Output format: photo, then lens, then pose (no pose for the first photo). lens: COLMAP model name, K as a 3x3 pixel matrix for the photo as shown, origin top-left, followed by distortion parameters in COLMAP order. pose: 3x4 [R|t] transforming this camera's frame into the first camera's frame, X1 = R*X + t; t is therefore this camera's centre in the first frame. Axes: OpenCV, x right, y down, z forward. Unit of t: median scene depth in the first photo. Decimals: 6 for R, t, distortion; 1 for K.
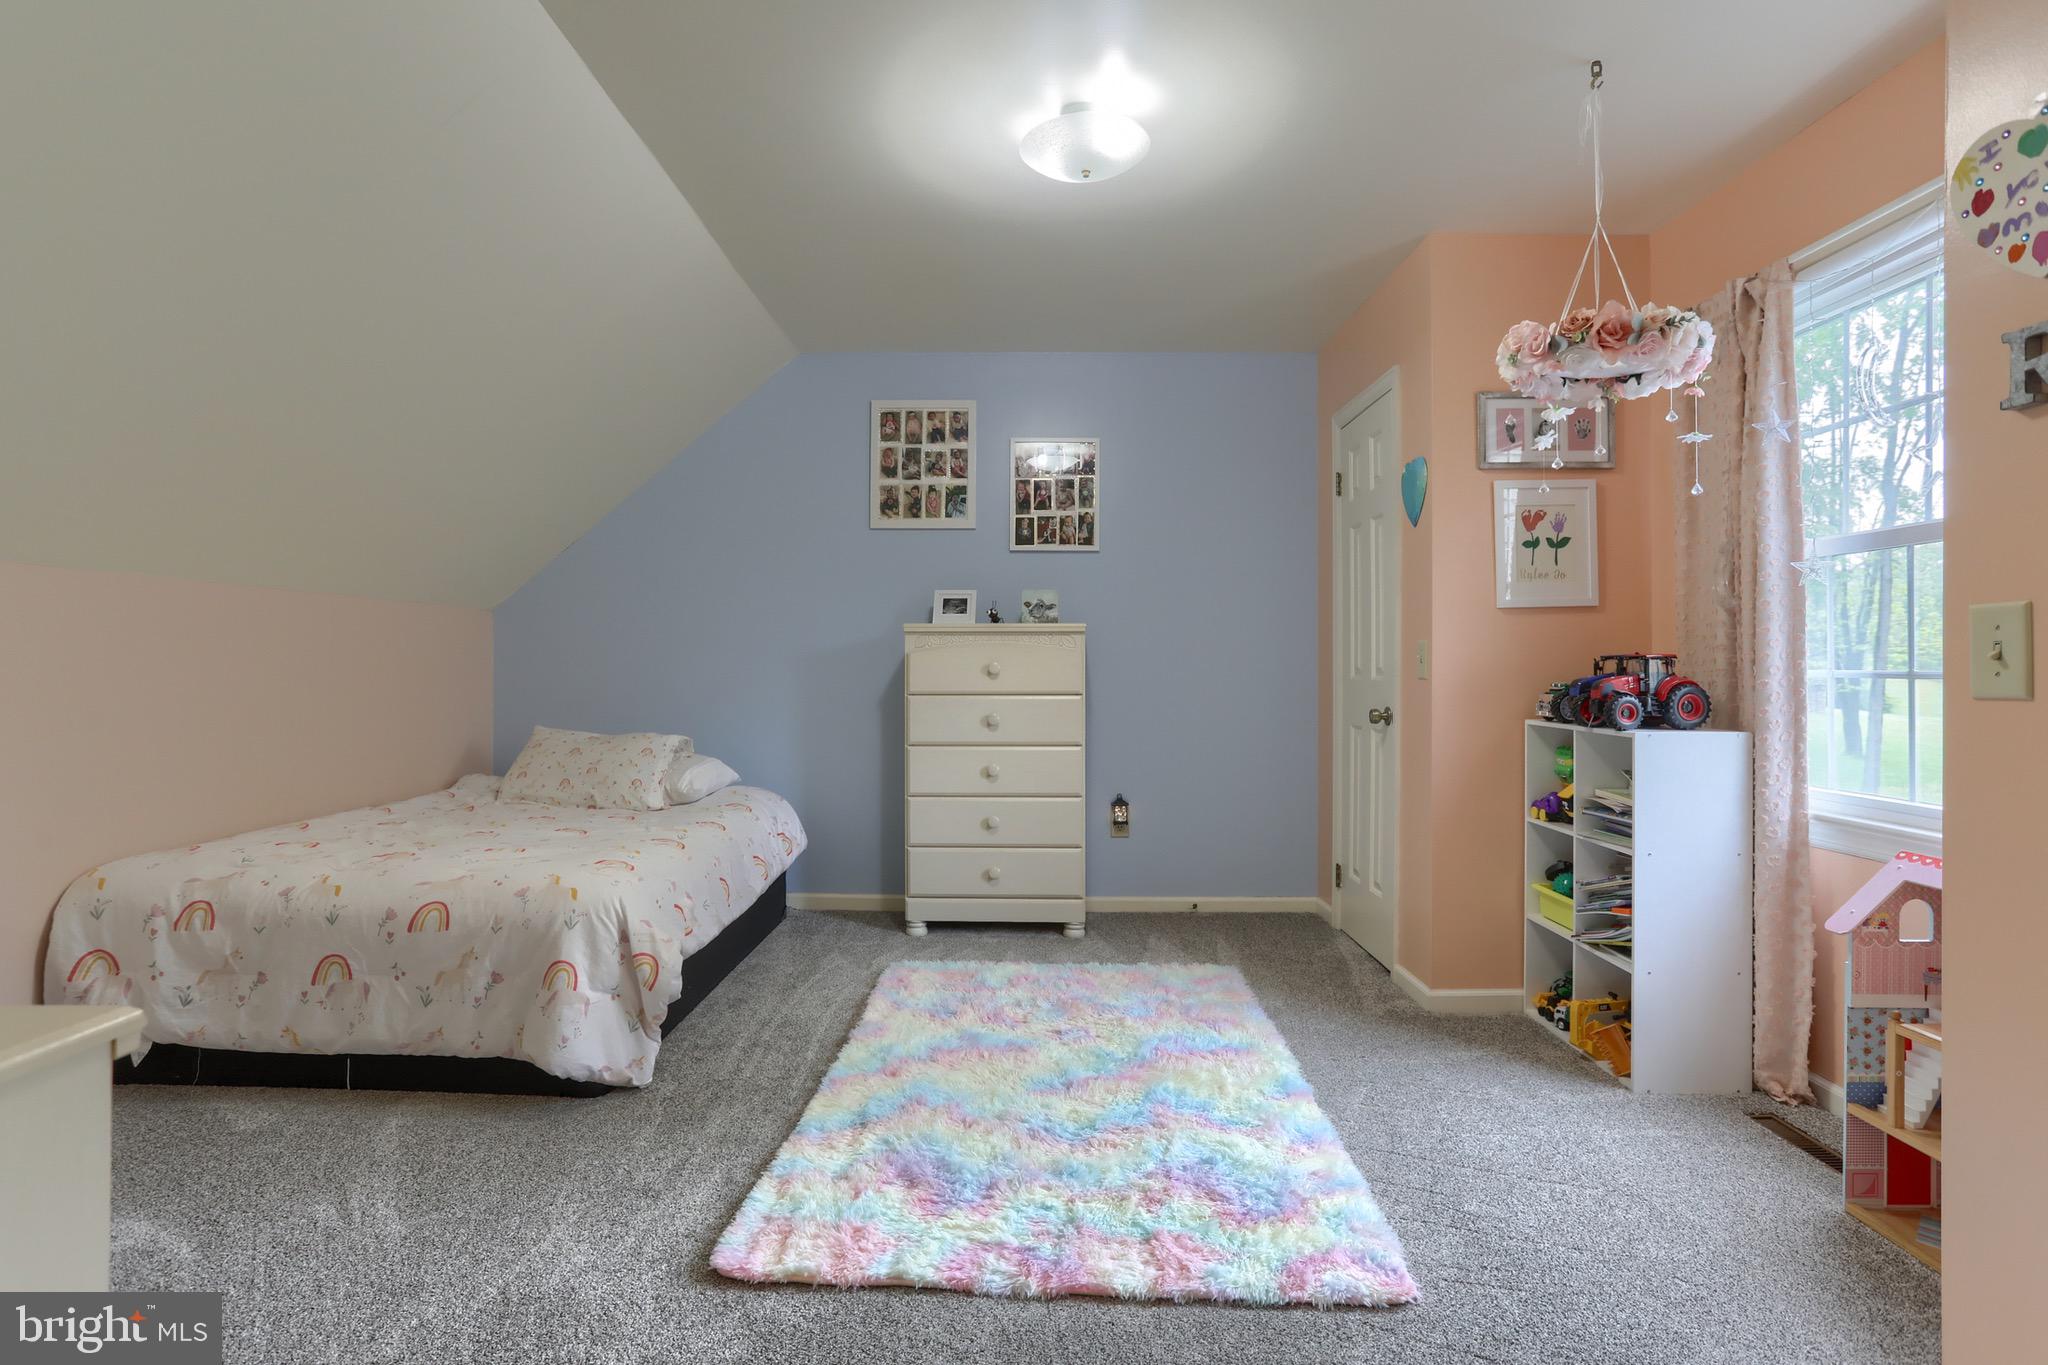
lens RADIAL K [[1012.6, 0, 1013.5], [0, 1012.6, 675.7], [0, 0, 1]] dist [-0.020274, 0.009575]
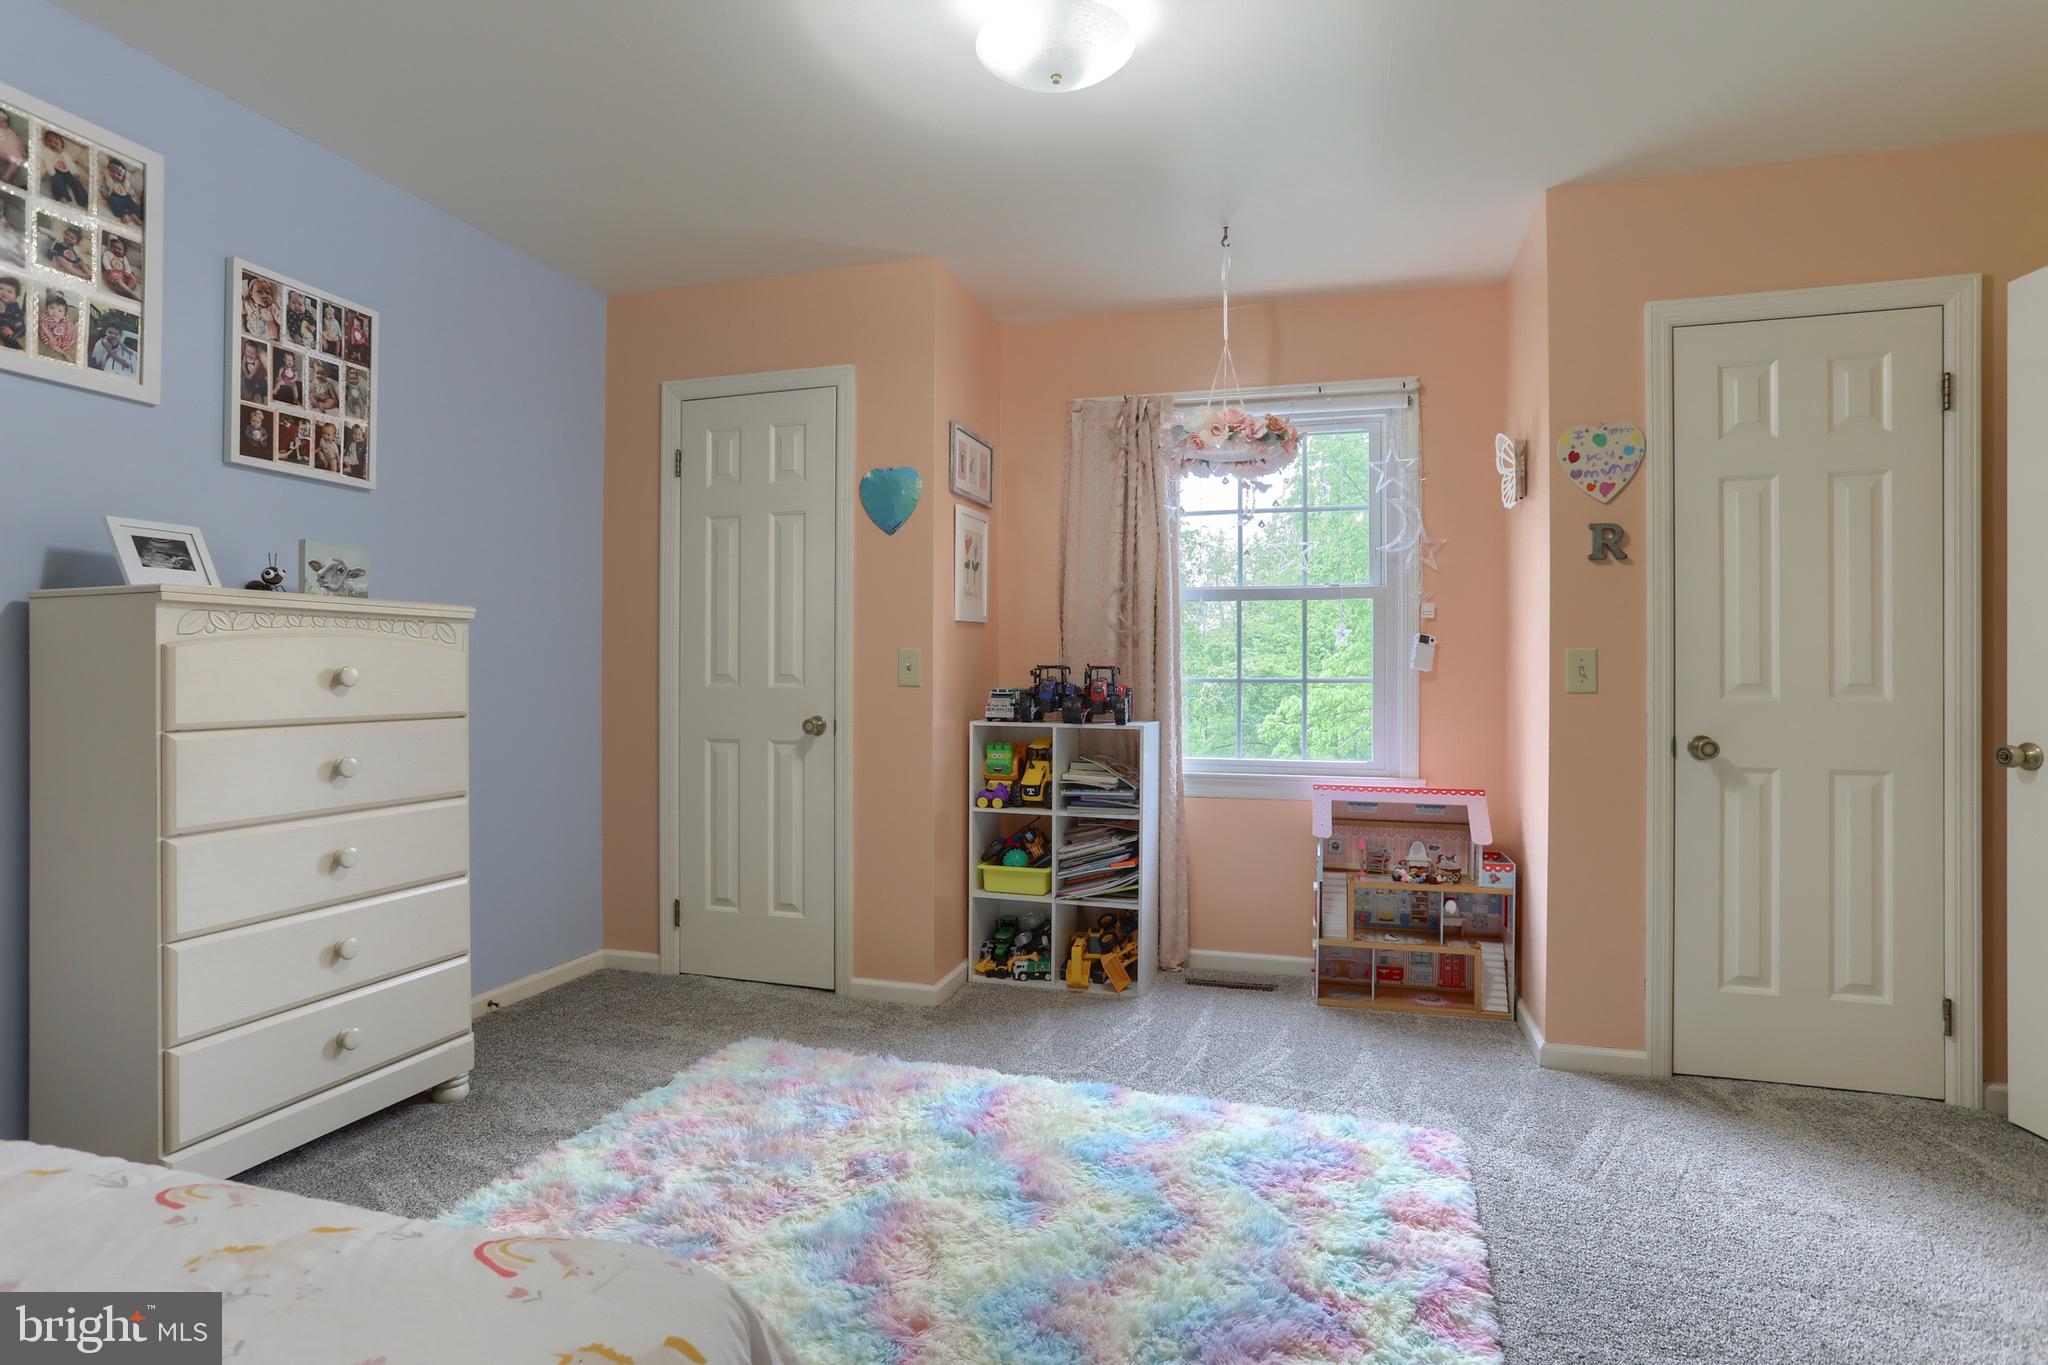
lens RADIAL K [[1012.6, 0, 1021.6], [0, 1012.6, 681.6], [0, 0, 1]] dist [-0.020274, 0.009575]
pose [[0.289502, -0.004987, 0.957164, -0.400109], [0.004198, 0.999983, 0.003940, -0.004859], [-0.957168, 0.002877, 0.289518, 0.433031]]
